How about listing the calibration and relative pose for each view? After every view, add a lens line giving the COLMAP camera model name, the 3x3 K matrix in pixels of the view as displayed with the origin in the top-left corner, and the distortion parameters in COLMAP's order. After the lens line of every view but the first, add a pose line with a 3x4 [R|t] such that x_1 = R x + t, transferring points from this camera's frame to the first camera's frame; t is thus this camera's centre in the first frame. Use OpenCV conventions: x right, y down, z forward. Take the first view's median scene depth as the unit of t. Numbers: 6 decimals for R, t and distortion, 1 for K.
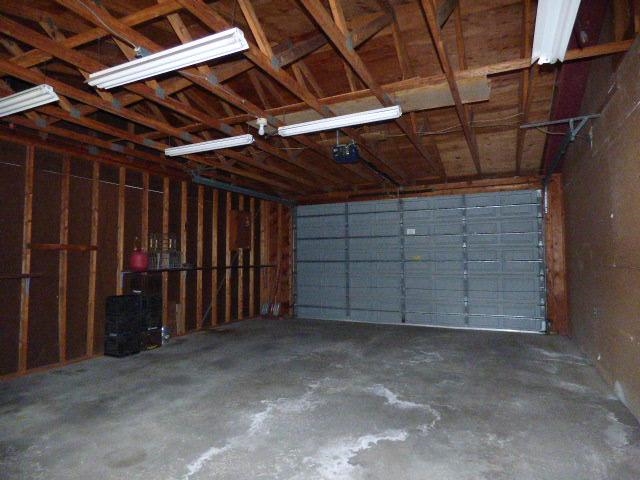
lens RADIAL K [[381.3, 0, 320.1], [0, 381.3, 240.5], [0, 0, 1]] dist [-0.013432, -0.002202]
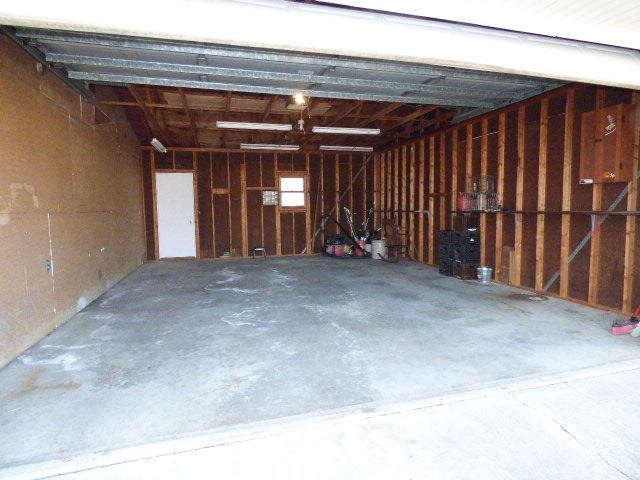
lens RADIAL K [[381.3, 0, 319.6], [0, 381.3, 238.0], [0, 0, 1]] dist [-0.013432, -0.002202]
pose [[-0.746144, 0.085969, -0.660211, 0.572544], [0.058241, 0.996255, 0.063904, 0.054743], [0.663232, 0.009230, -0.748357, 1.424252]]
